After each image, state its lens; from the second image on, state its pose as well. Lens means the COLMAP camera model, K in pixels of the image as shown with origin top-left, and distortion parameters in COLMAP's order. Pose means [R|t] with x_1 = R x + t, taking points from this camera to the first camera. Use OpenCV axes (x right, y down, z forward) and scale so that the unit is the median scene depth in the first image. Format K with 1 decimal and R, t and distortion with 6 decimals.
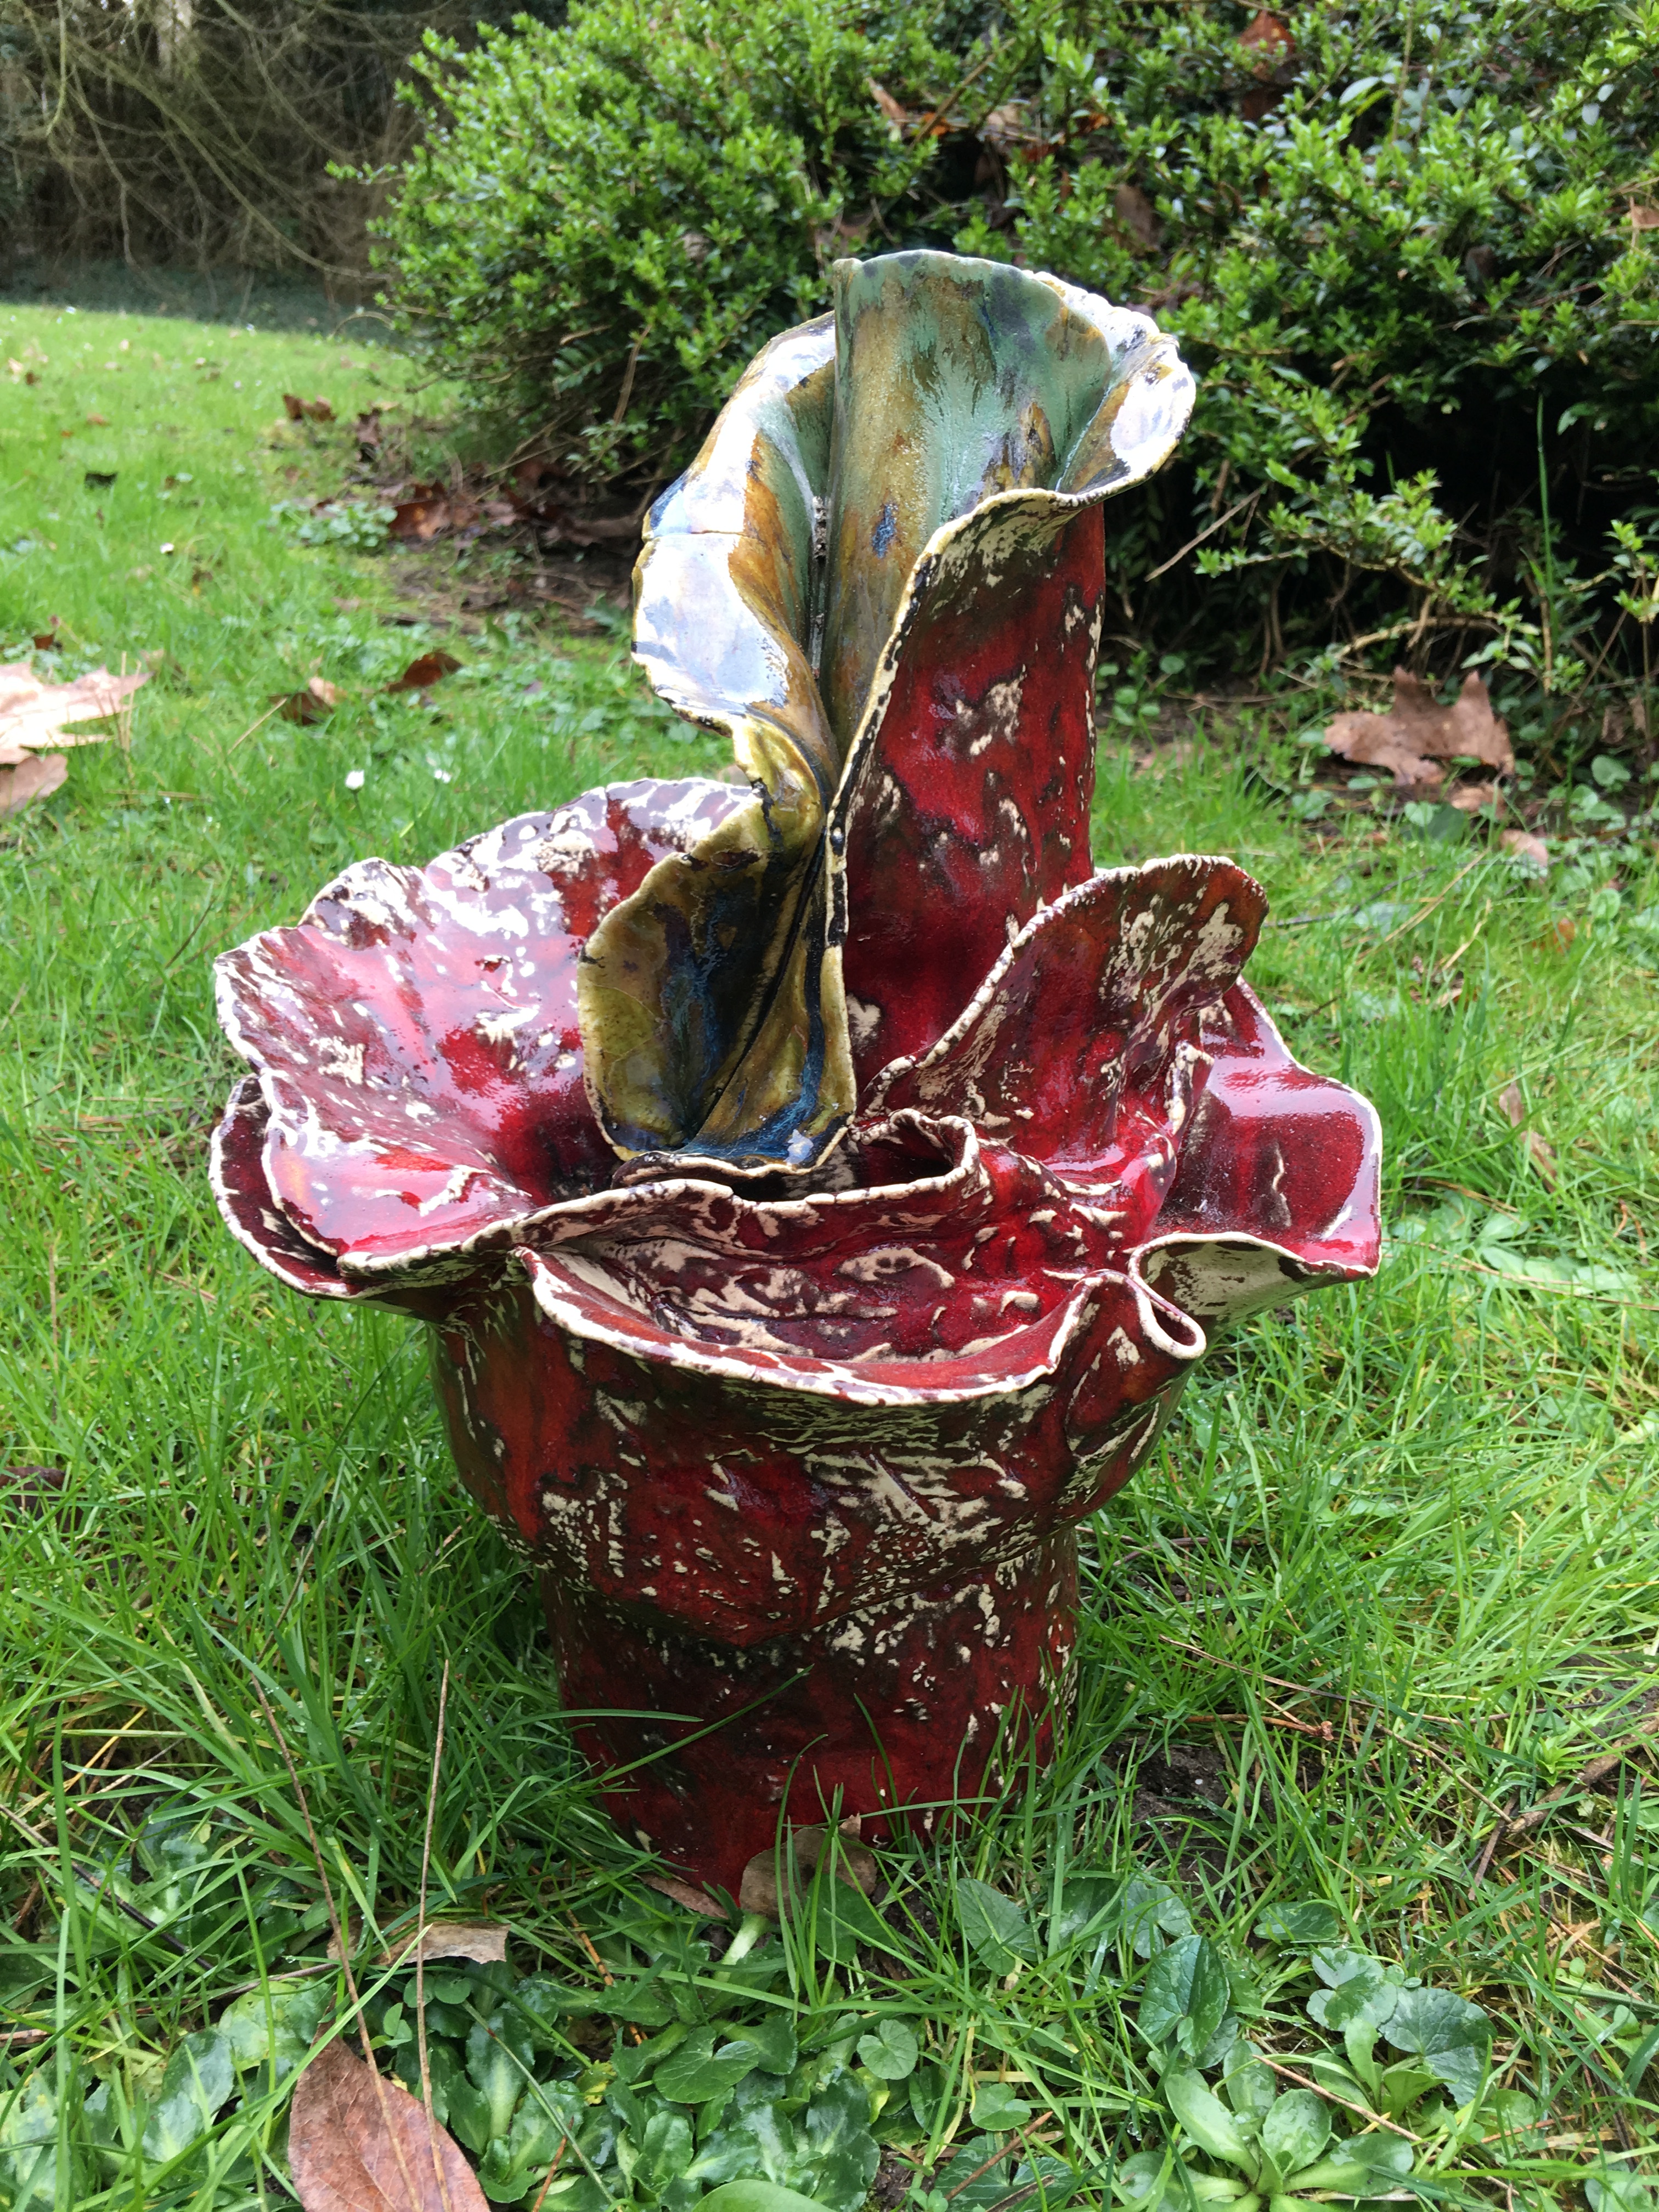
lens RADIAL K [[2020.9, 0, 823.2], [0, 2020.9, 1099.3], [0, 0, 1]] dist [0.131780, -0.256093]
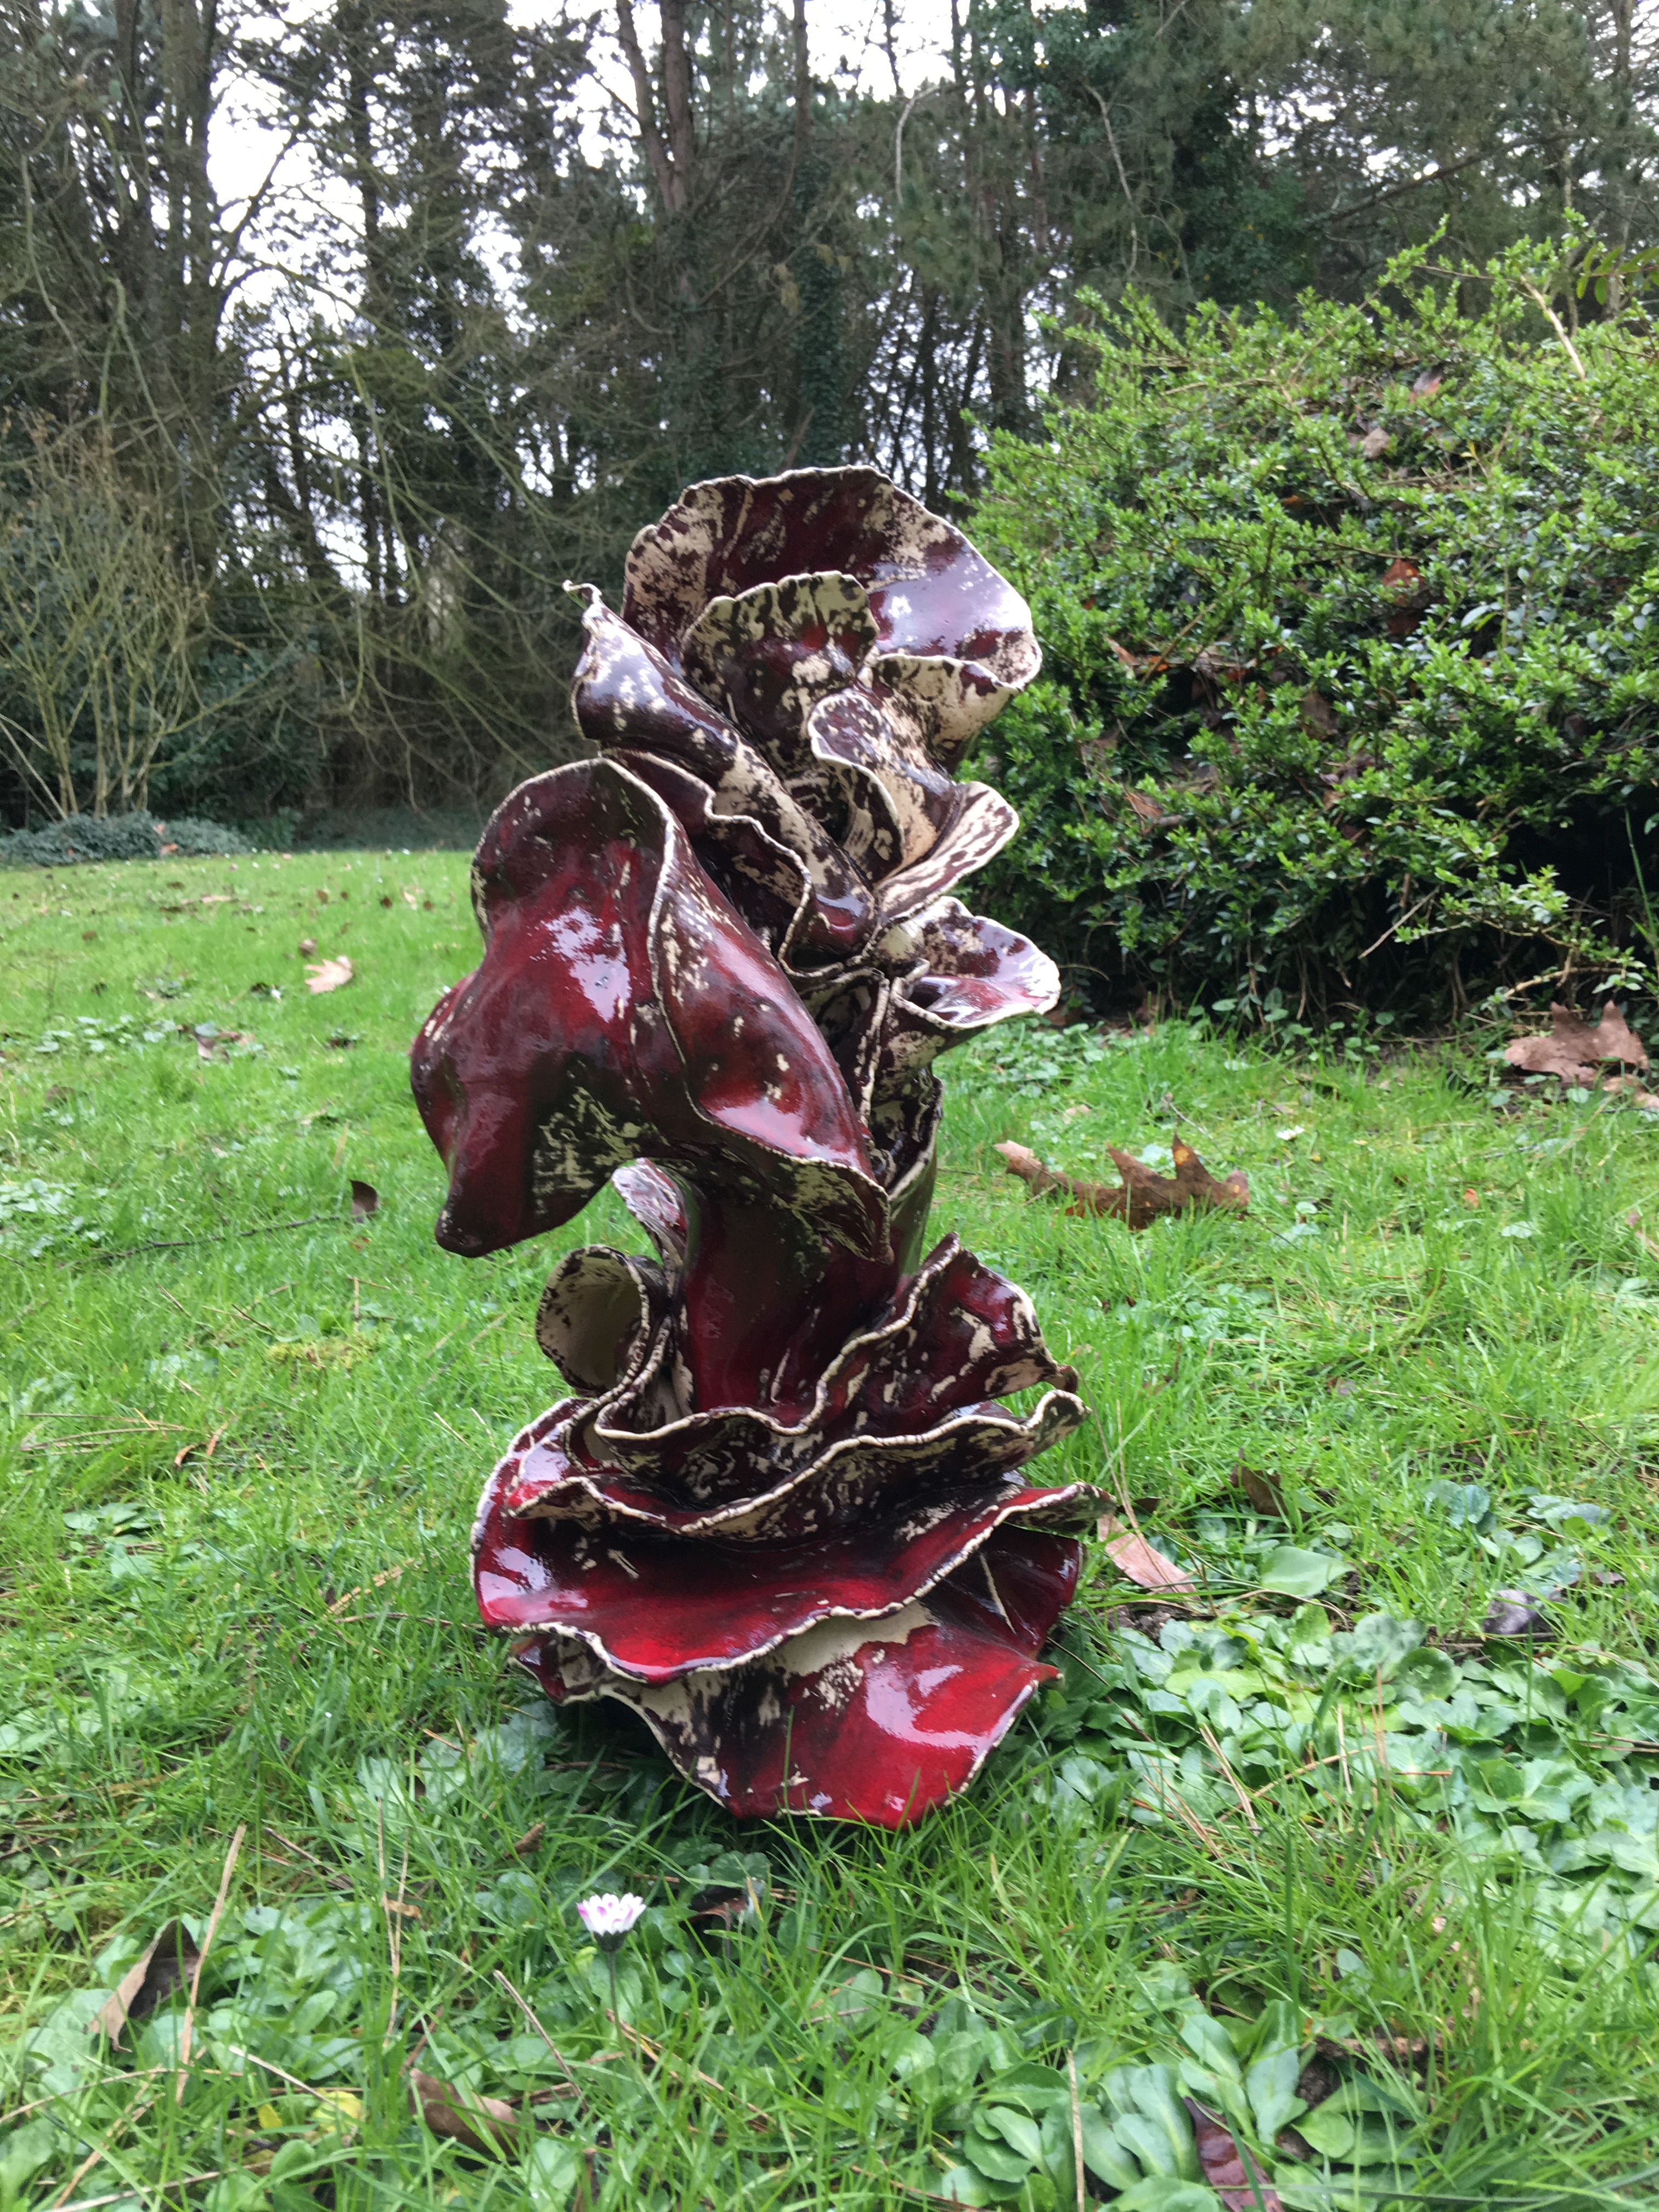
lens RADIAL K [[2020.9, 0, 823.2], [0, 2020.9, 1099.3], [0, 0, 1]] dist [0.131780, -0.256093]
pose [[0.992022, -0.077950, -0.099073, -0.073775], [0.054450, 0.973766, -0.220943, 0.125917], [0.113697, 0.213785, 0.970242, -0.370023]]
